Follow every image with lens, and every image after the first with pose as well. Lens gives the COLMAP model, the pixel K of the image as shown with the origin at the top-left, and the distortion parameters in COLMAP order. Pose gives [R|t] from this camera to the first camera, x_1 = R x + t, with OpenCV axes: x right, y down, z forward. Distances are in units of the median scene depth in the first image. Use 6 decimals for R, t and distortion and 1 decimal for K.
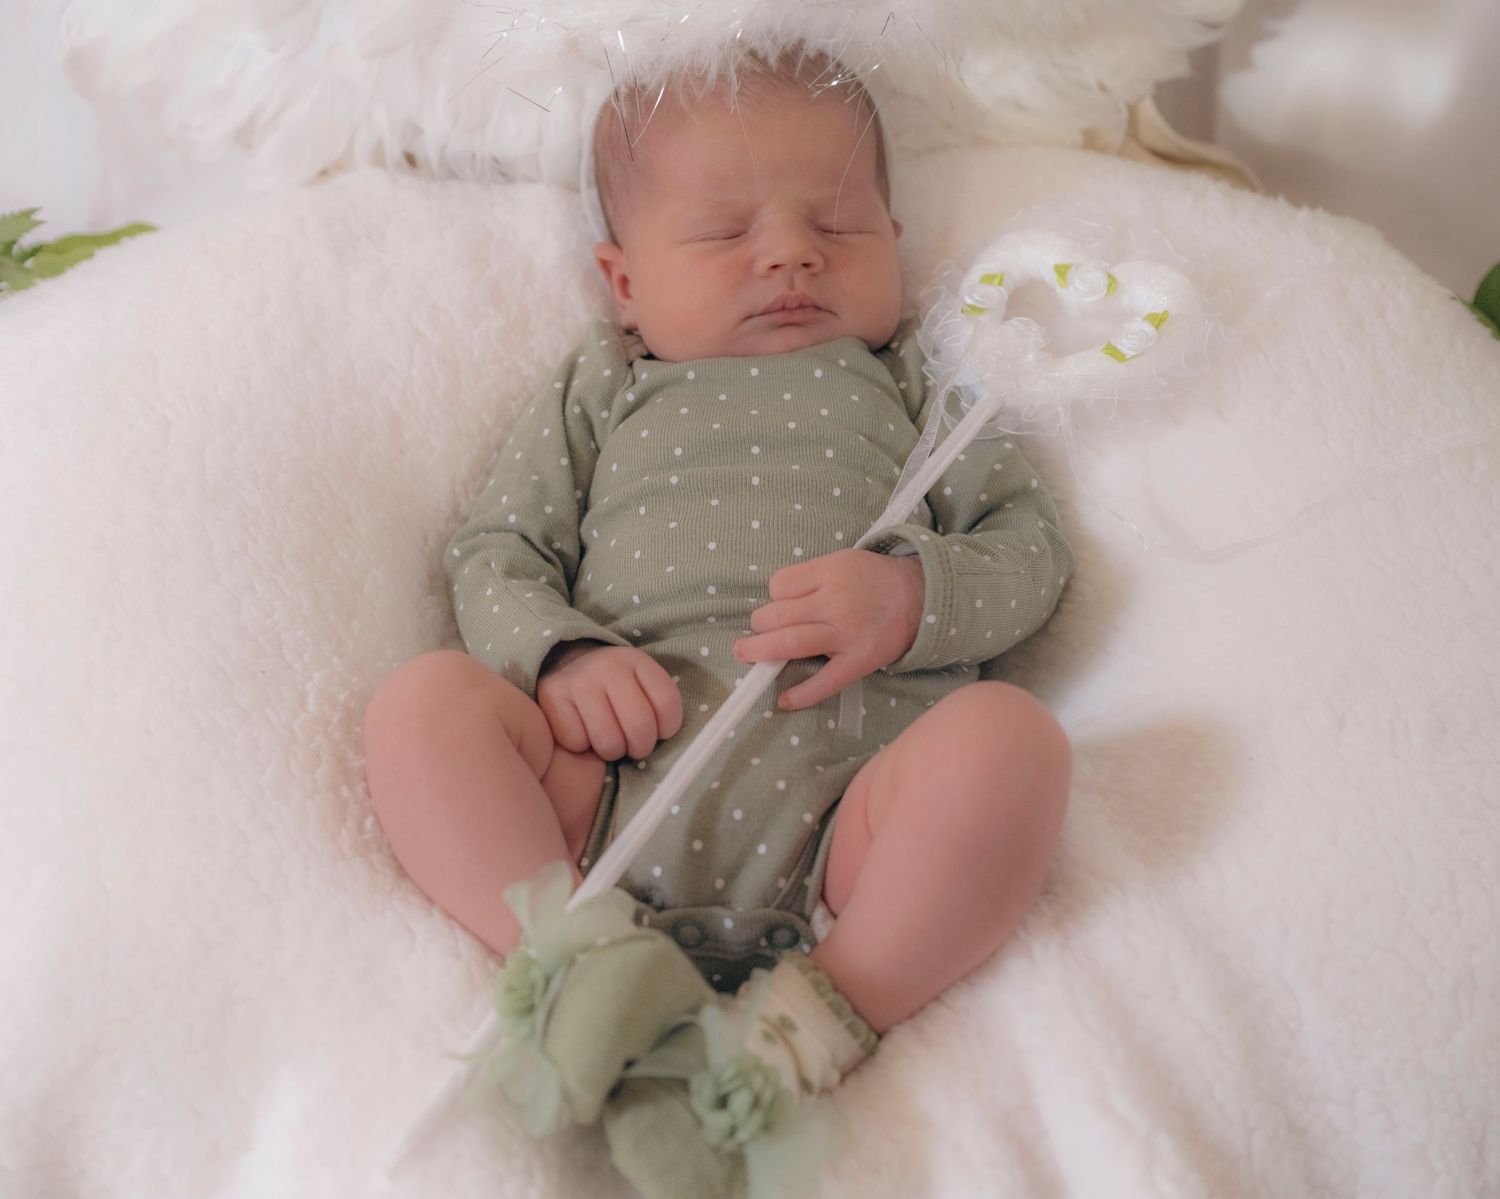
lens RADIAL K [[1825.5, 0, 783.0], [0, 1825.5, 553.8], [0, 0, 1]] dist [-0.024466, 0.000000]
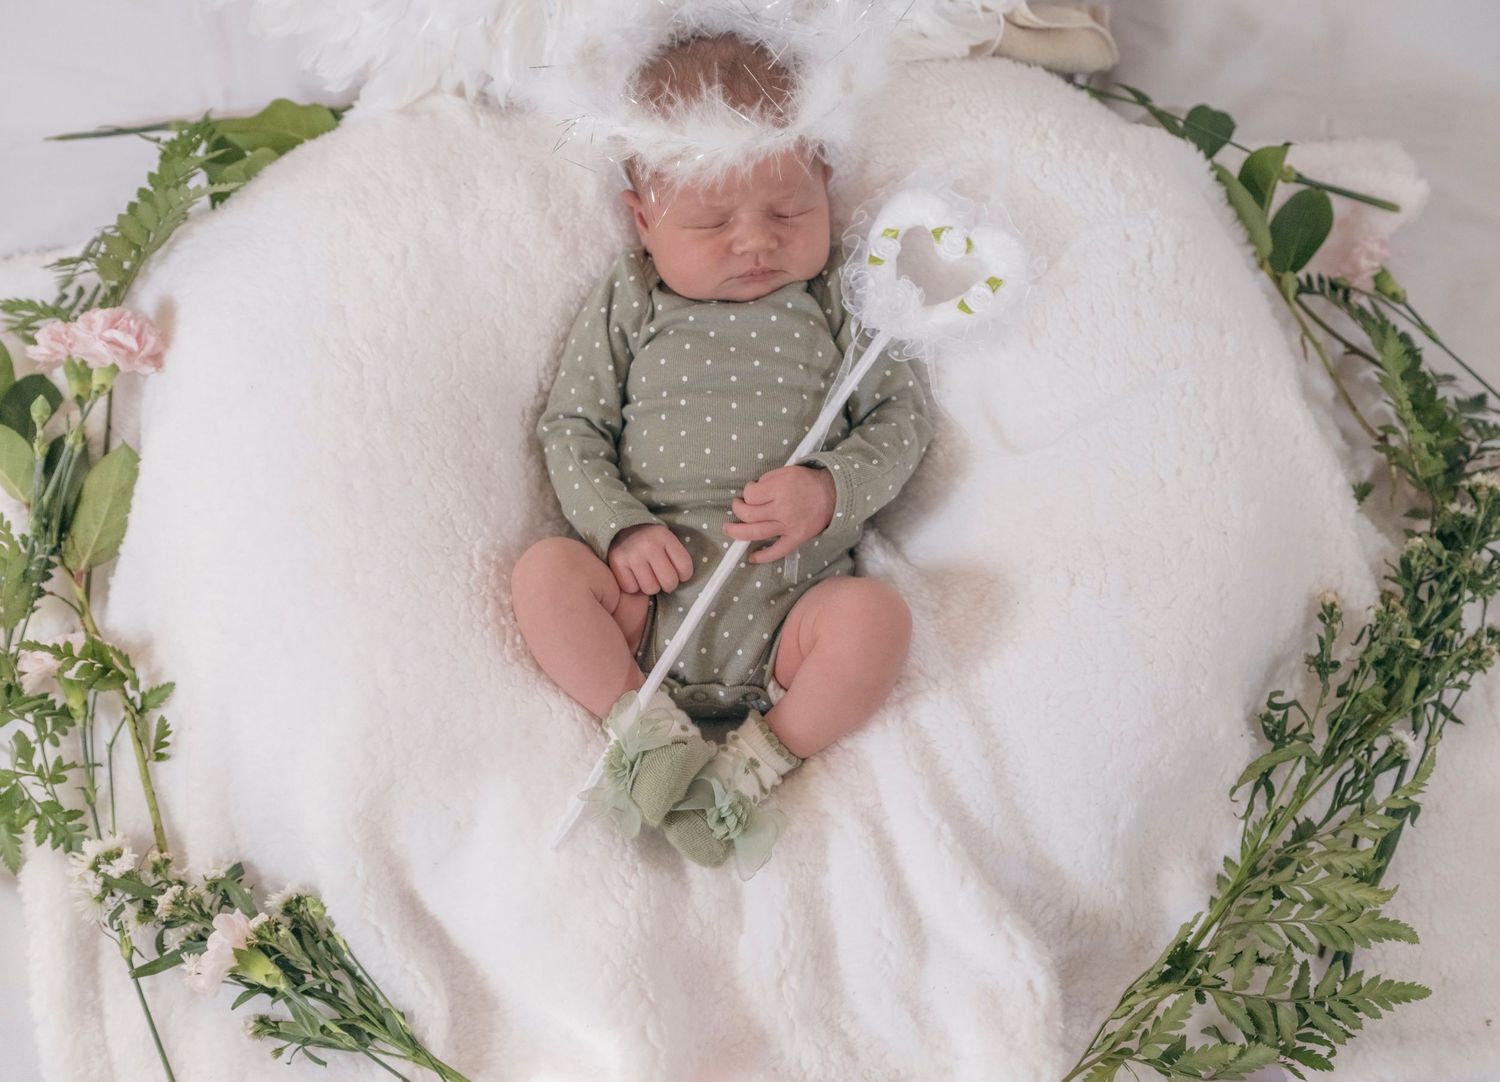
lens RADIAL K [[1789.1, 0, 746.6], [0, 1789.1, 541.1], [0, 0, 1]] dist [-0.024842, 0.000000]
pose [[0.999968, 0.000292, 0.007950, -0.017682], [-0.003575, 0.909192, 0.416361, -0.623537], [-0.007107, -0.416377, 0.909164, -0.510697]]
